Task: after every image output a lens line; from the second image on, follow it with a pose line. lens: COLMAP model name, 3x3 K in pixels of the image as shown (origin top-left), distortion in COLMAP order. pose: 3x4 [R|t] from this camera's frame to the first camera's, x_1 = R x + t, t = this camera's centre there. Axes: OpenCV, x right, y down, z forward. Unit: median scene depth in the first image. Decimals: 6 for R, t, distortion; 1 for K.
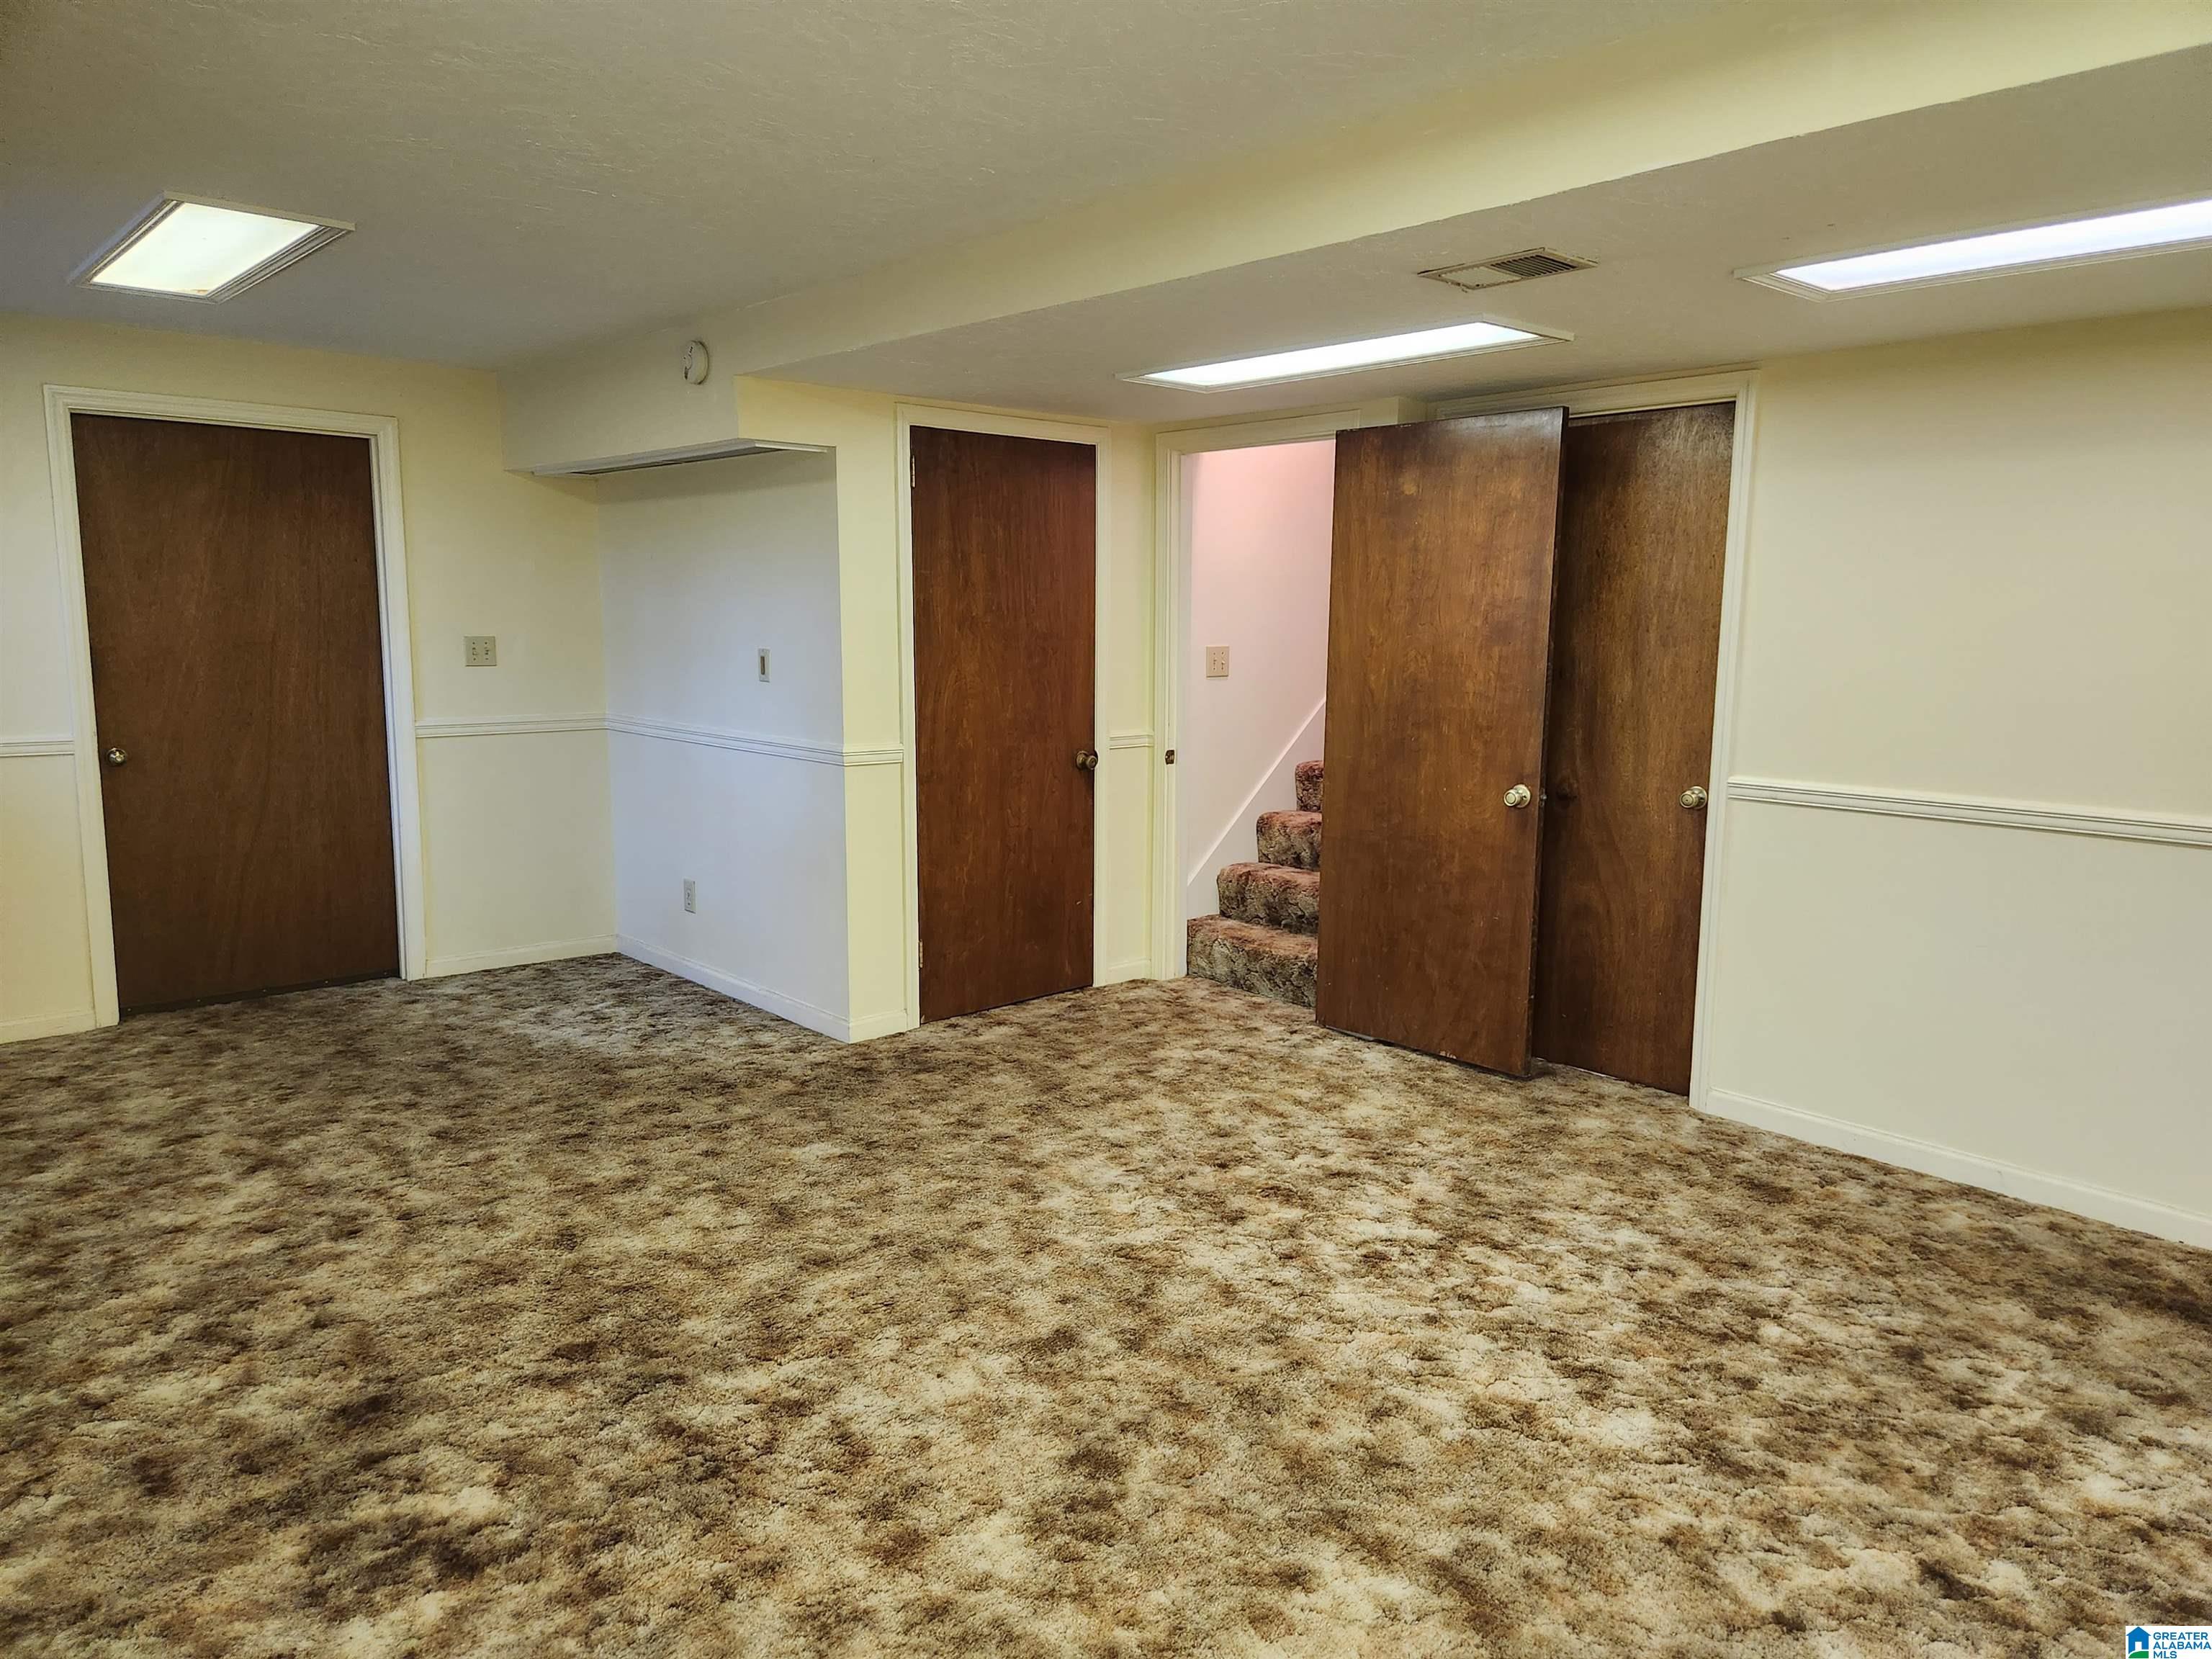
lens RADIAL K [[1416.8, 0, 1103.4], [0, 1416.8, 817.8], [0, 0, 1]] dist [0.078422, -0.072292]
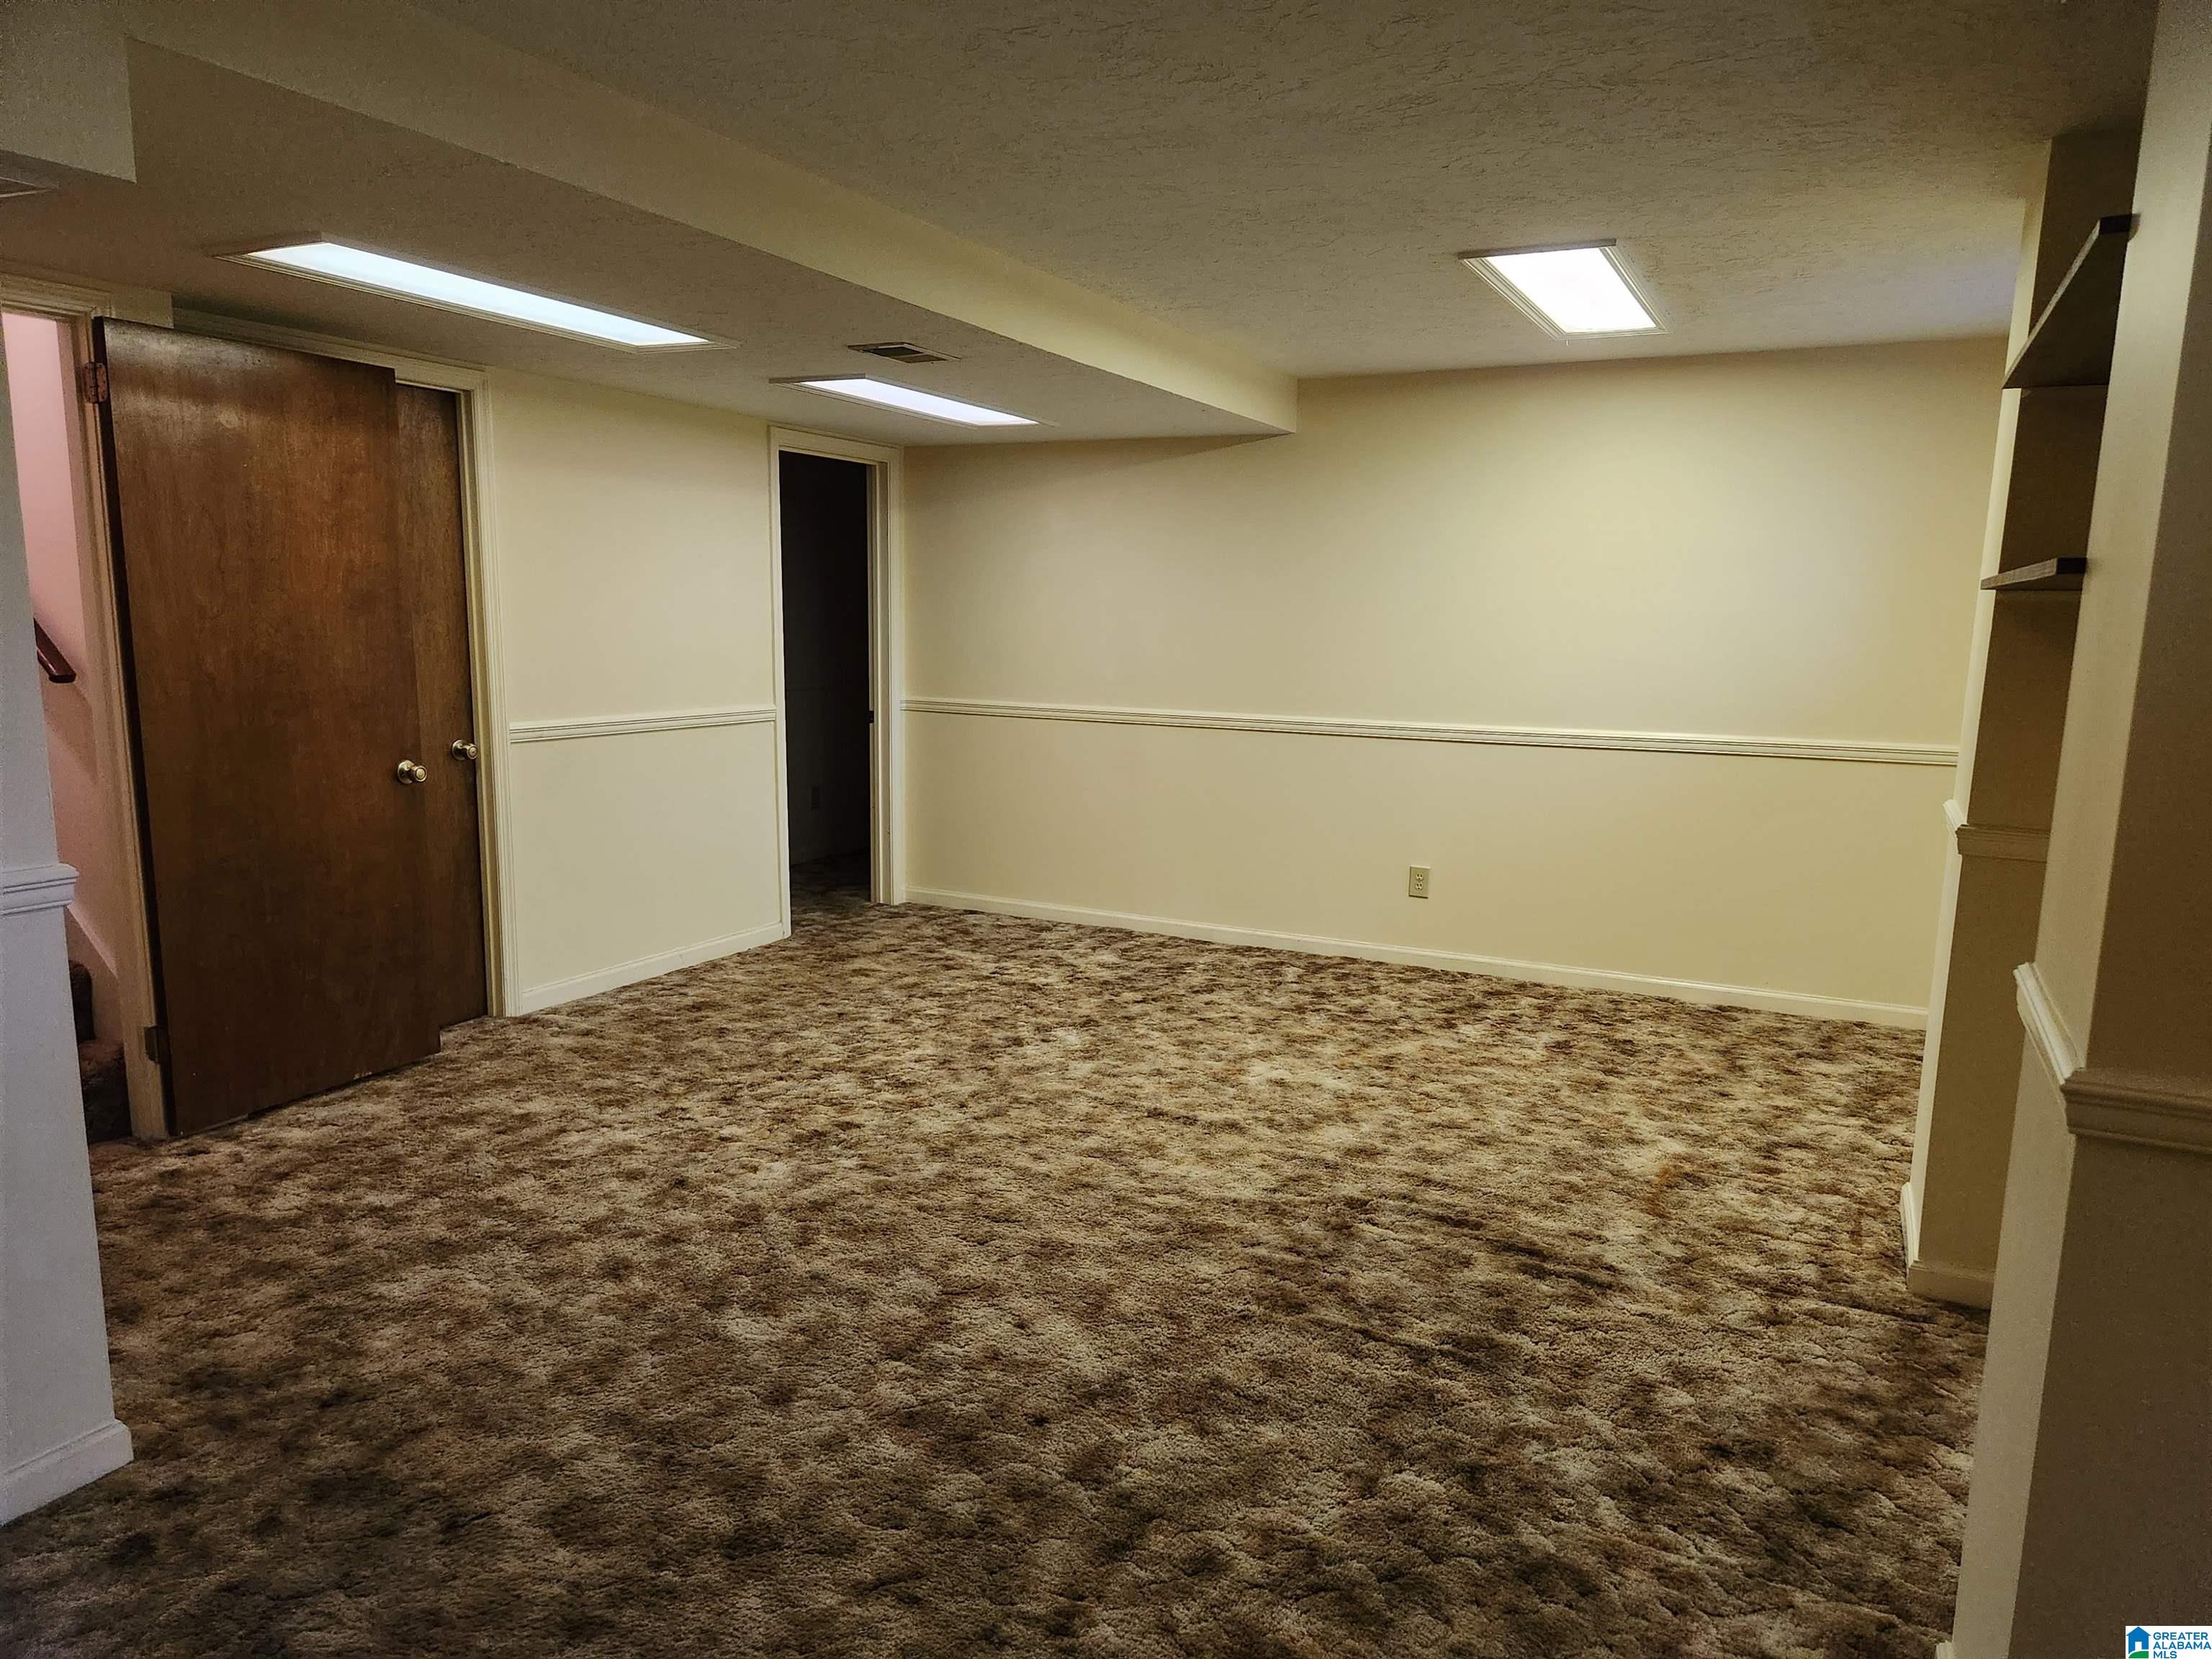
lens RADIAL K [[1416.8, 0, 1103.4], [0, 1416.8, 817.8], [0, 0, 1]] dist [0.078422, -0.072292]
pose [[-0.328016, -0.157066, 0.931523, -0.959482], [0.112674, 0.972537, 0.203657, -0.161293], [-0.937929, 0.171761, -0.301311, 1.065870]]
